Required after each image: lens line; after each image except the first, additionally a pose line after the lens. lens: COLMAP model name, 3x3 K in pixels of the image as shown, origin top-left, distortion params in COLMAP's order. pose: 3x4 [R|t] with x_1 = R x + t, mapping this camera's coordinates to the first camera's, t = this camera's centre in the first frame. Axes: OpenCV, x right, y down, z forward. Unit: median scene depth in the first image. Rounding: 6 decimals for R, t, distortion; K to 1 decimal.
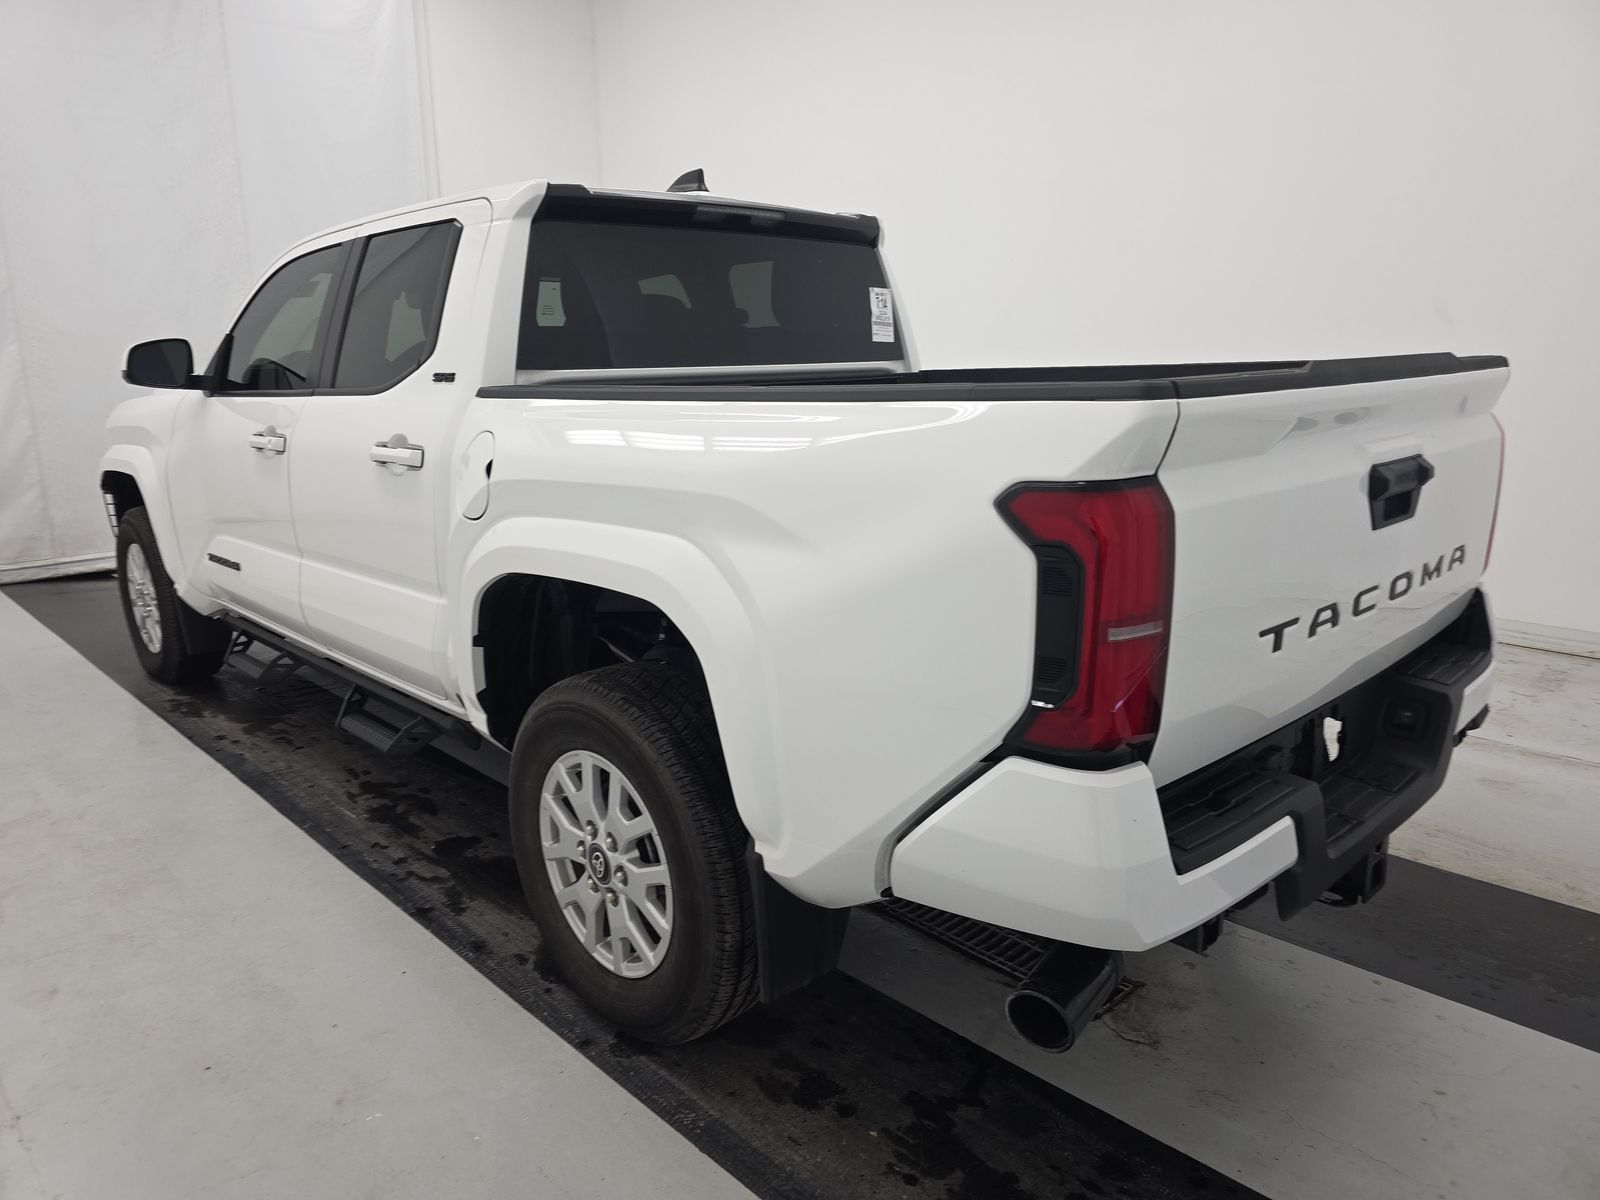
lens RADIAL K [[1092.0, 0, 794.2], [0, 1092.0, 592.6], [0, 0, 1]] dist [0.006939, -0.008653]
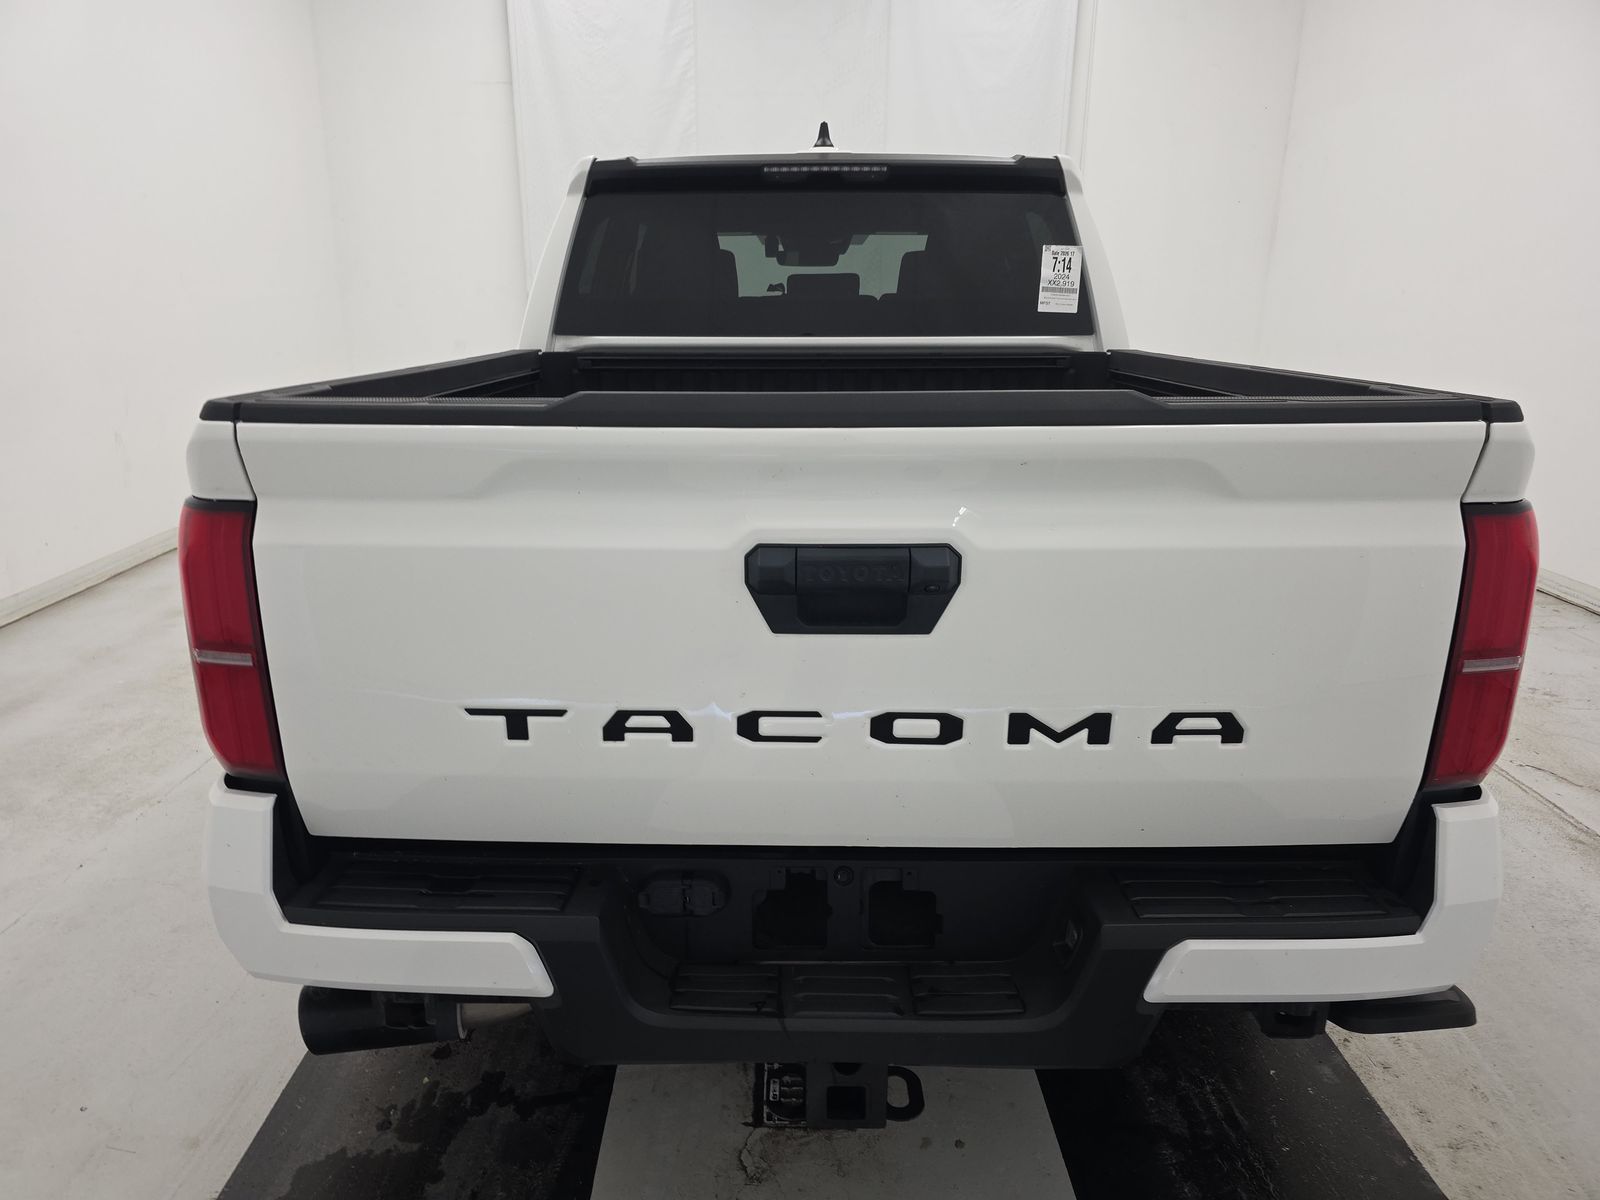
lens RADIAL K [[1092.0, 0, 784.6], [0, 1092.0, 612.5], [0, 0, 1]] dist [0.006939, -0.008653]
pose [[0.706327, 0.216068, -0.674104, 0.545084], [-0.164926, 0.976302, 0.140121, -0.091110], [0.688405, 0.012206, 0.725224, 0.267279]]
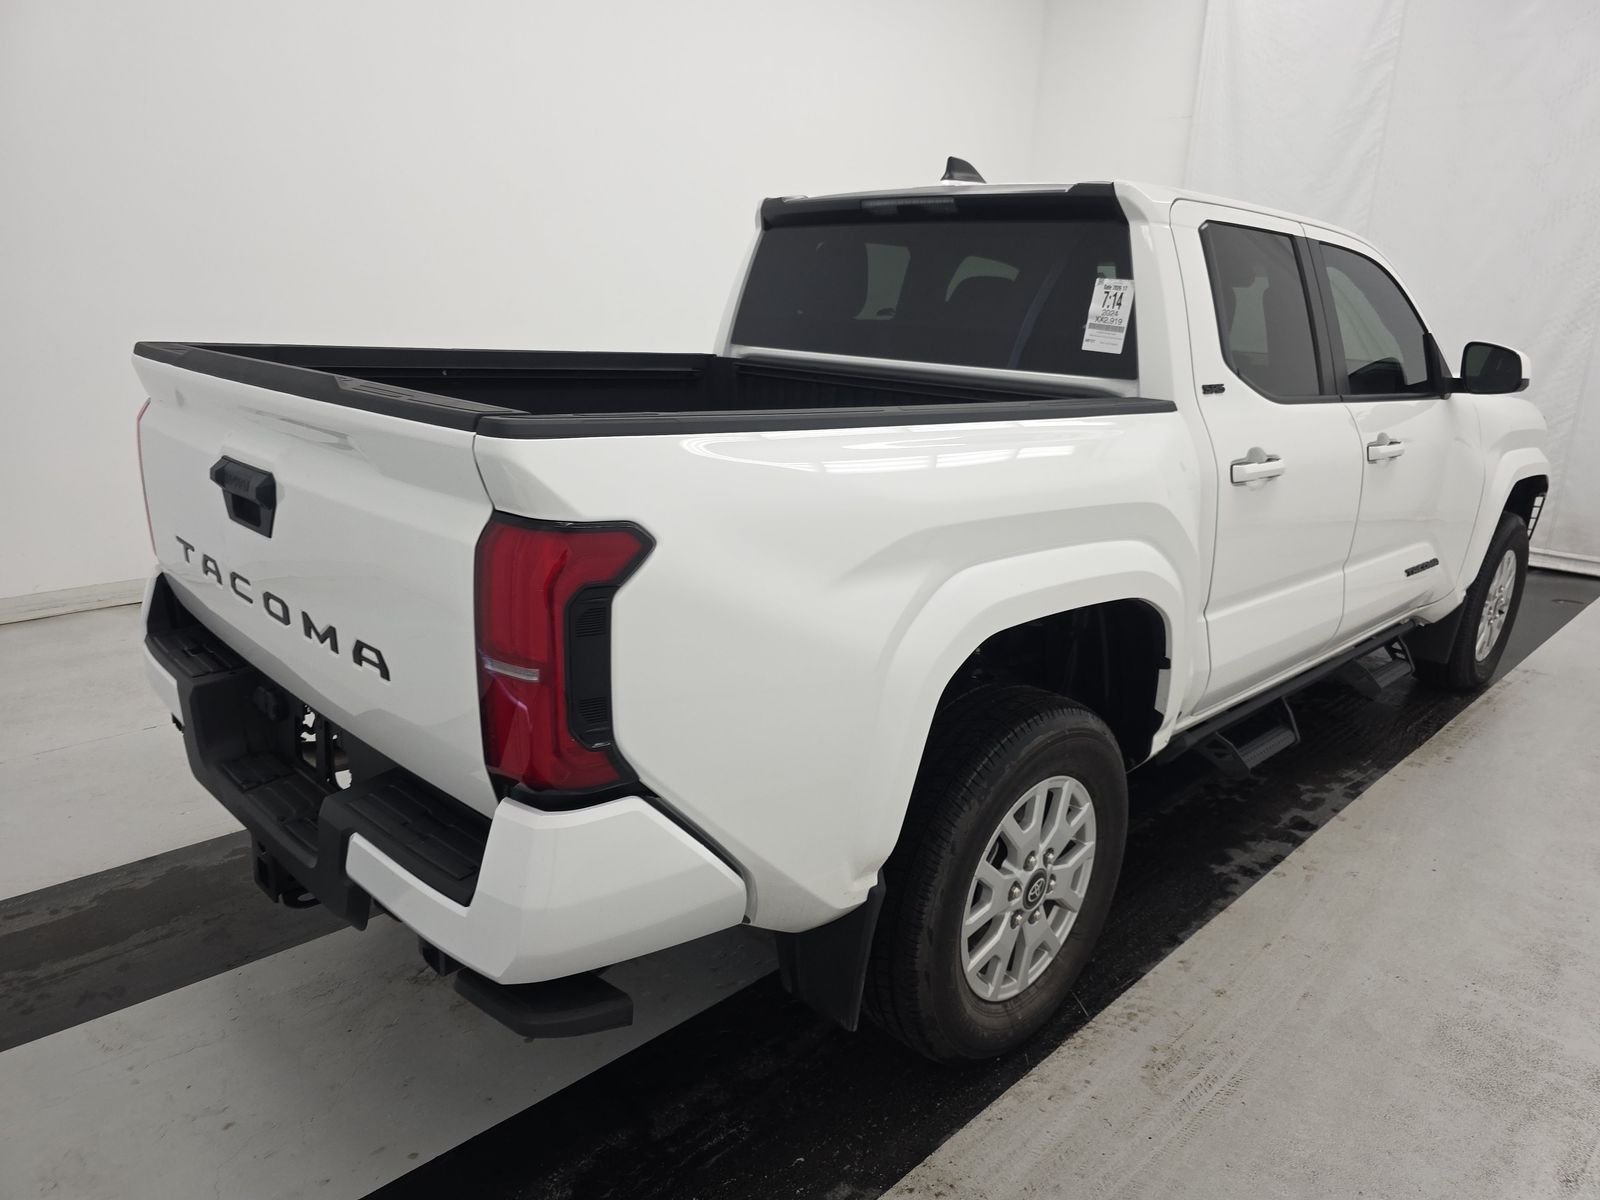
lens RADIAL K [[1092.0, 0, 801.4], [0, 1092.0, 603.6], [0, 0, 1]] dist [0.006939, -0.008653]
pose [[0.021783, 0.286471, -0.957841, 0.848662], [-0.261033, 0.926466, 0.271151, -0.221135], [0.965084, 0.244121, 0.094959, 0.780958]]
